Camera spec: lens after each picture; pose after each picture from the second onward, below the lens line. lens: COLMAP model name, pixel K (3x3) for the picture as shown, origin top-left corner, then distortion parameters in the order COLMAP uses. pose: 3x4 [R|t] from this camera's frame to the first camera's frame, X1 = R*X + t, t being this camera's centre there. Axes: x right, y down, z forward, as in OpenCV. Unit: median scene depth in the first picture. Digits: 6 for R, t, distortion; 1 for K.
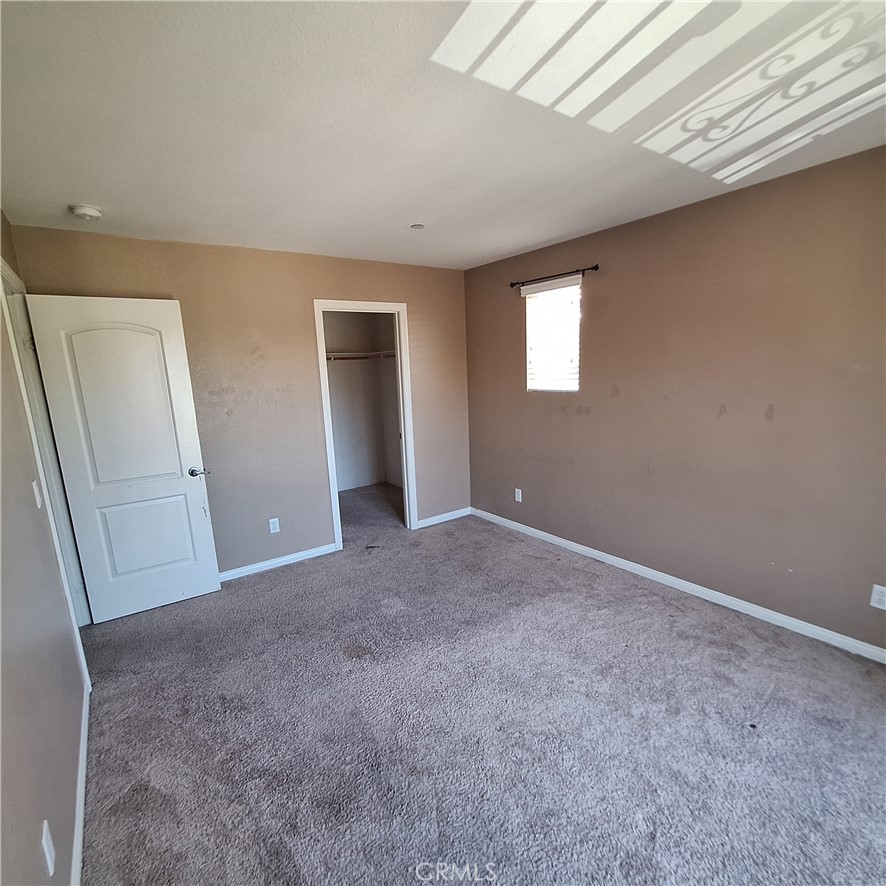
lens RADIAL K [[465.2, 0, 446.8], [0, 465.2, 463.2], [0, 0, 1]] dist [-0.016521, 0.006798]
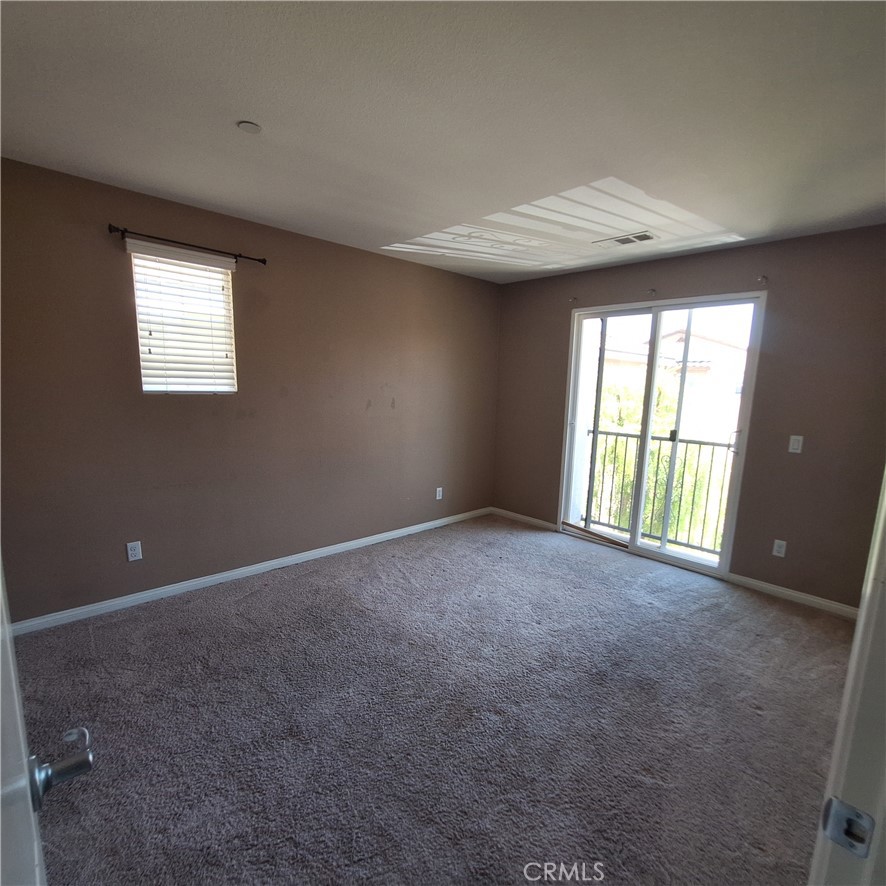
lens RADIAL K [[465.2, 0, 446.8], [0, 465.2, 463.2], [0, 0, 1]] dist [-0.016521, 0.006798]
pose [[-0.135714, -0.133967, 0.981649, -1.028099], [0.178281, 0.971340, 0.157207, -0.147221], [-0.974576, 0.196345, -0.107941, 1.173024]]
